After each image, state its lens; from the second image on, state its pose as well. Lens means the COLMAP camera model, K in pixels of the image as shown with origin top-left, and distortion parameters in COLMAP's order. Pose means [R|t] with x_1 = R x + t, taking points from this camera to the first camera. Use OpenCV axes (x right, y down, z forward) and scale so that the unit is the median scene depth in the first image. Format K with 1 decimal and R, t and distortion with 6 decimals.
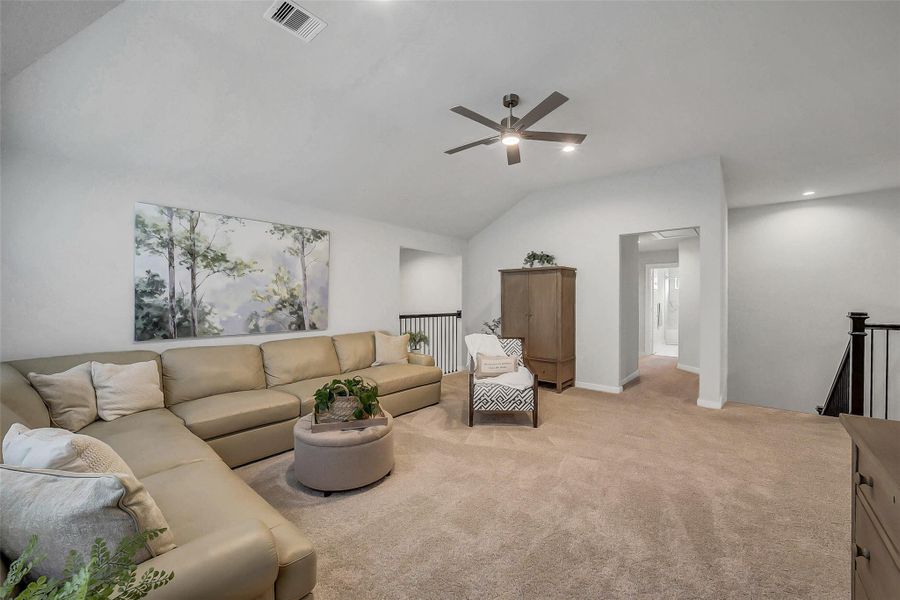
lens RADIAL K [[355.3, 0, 450.4], [0, 355.3, 304.1], [0, 0, 1]] dist [-0.001411, 0.000070]
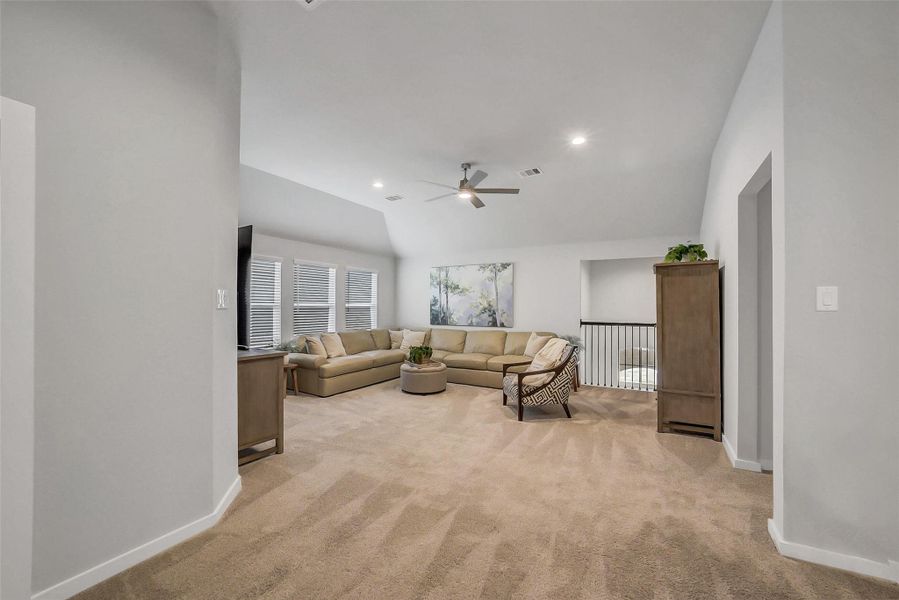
lens RADIAL K [[354.9, 0, 449.9], [0, 354.9, 304.1], [0, 0, 1]] dist [-0.001411, 0.000070]
pose [[0.188662, -0.012531, -0.981962, 1.225705], [-0.016294, 0.999741, -0.015888, 0.000337], [0.981907, 0.018998, 0.188409, 0.527540]]
